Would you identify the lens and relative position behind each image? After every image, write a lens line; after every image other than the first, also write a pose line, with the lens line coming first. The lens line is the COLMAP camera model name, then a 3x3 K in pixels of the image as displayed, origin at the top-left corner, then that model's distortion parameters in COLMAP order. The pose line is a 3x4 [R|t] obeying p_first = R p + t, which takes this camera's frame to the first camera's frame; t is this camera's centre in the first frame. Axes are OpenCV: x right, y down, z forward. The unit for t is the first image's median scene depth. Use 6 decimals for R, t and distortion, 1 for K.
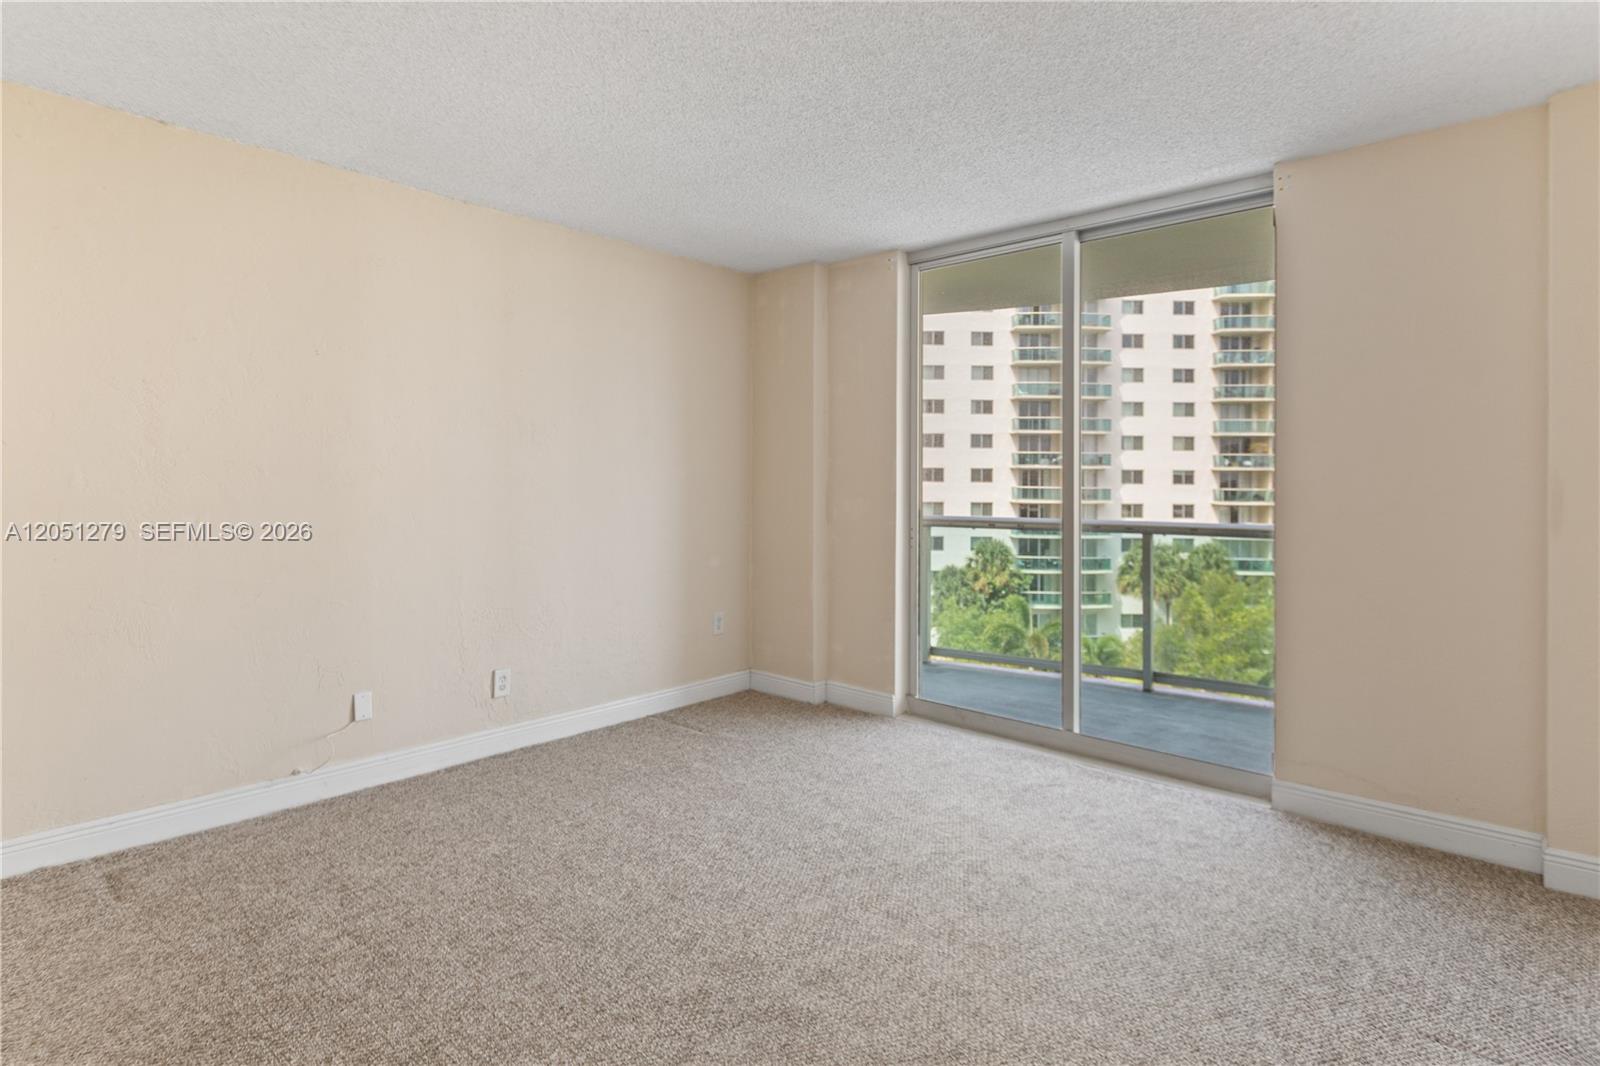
lens RADIAL K [[852.9, 0, 766.3], [0, 852.9, 479.7], [0, 0, 1]] dist [0.000996, -0.000482]
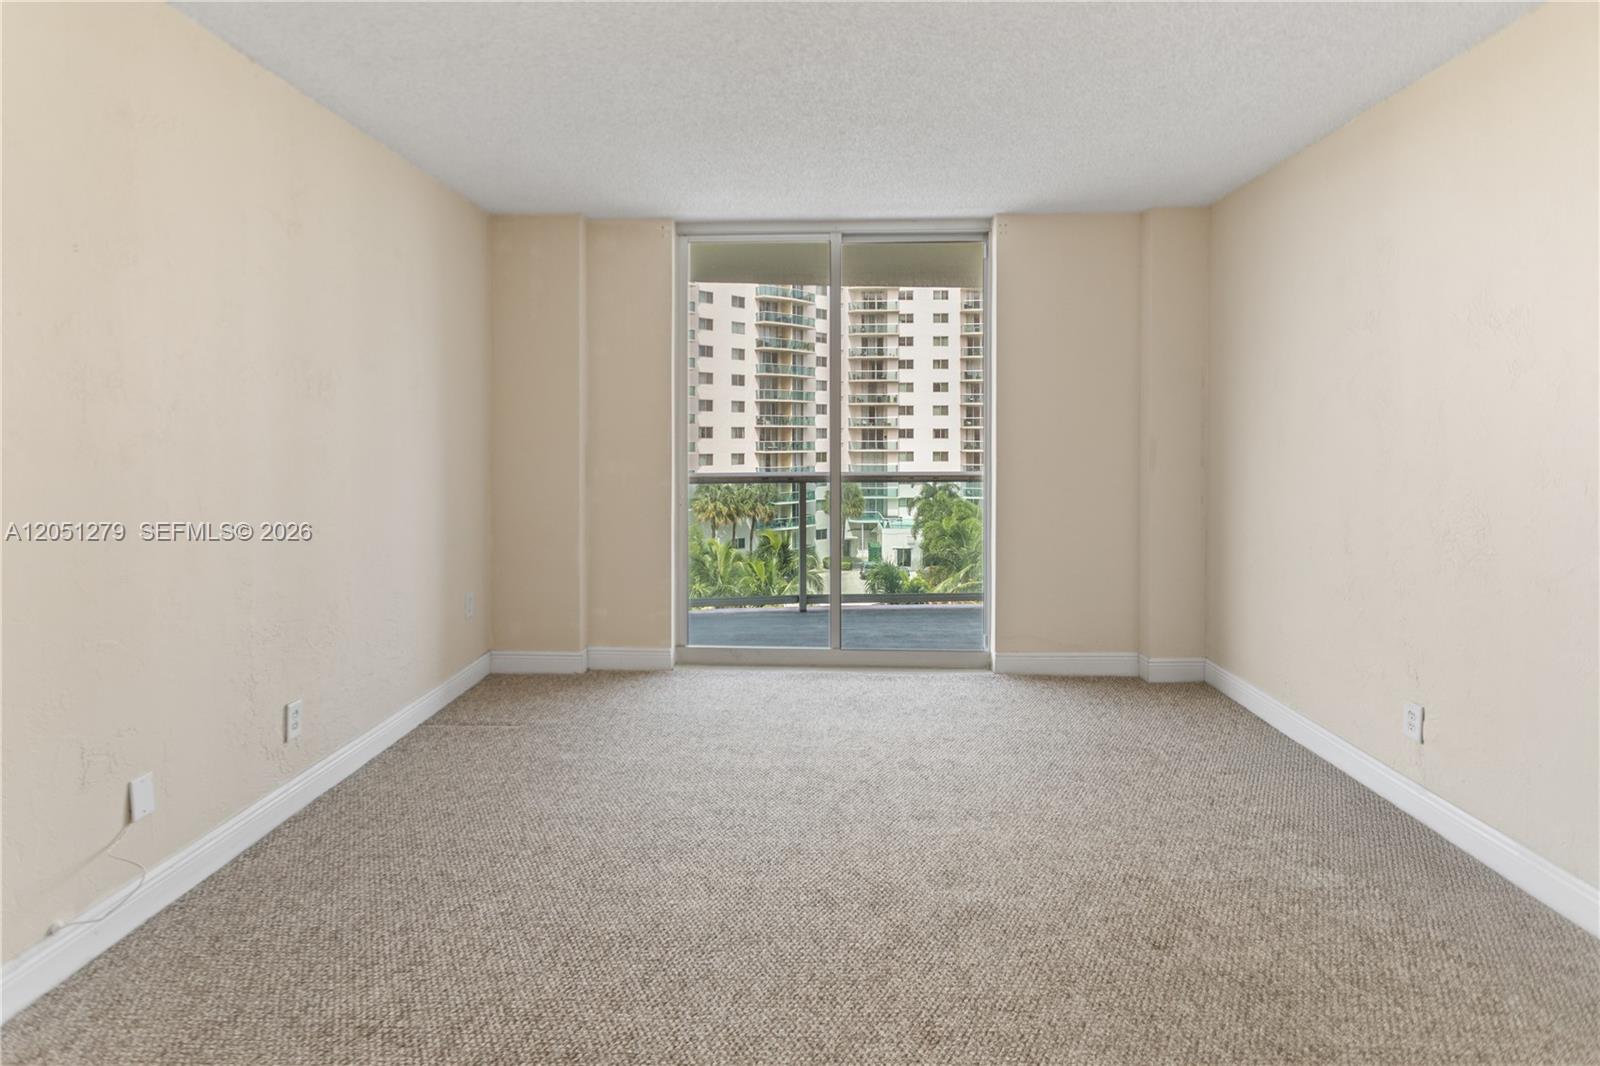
lens RADIAL K [[826.8, 0, 788.6], [0, 826.8, 440.7], [0, 0, 1]] dist [0.004299, 0.000695]
pose [[0.748099, -0.009551, 0.663519, -0.501307], [0.004309, 0.999945, 0.009536, -0.011665], [-0.663574, -0.004275, 0.748099, 0.185196]]
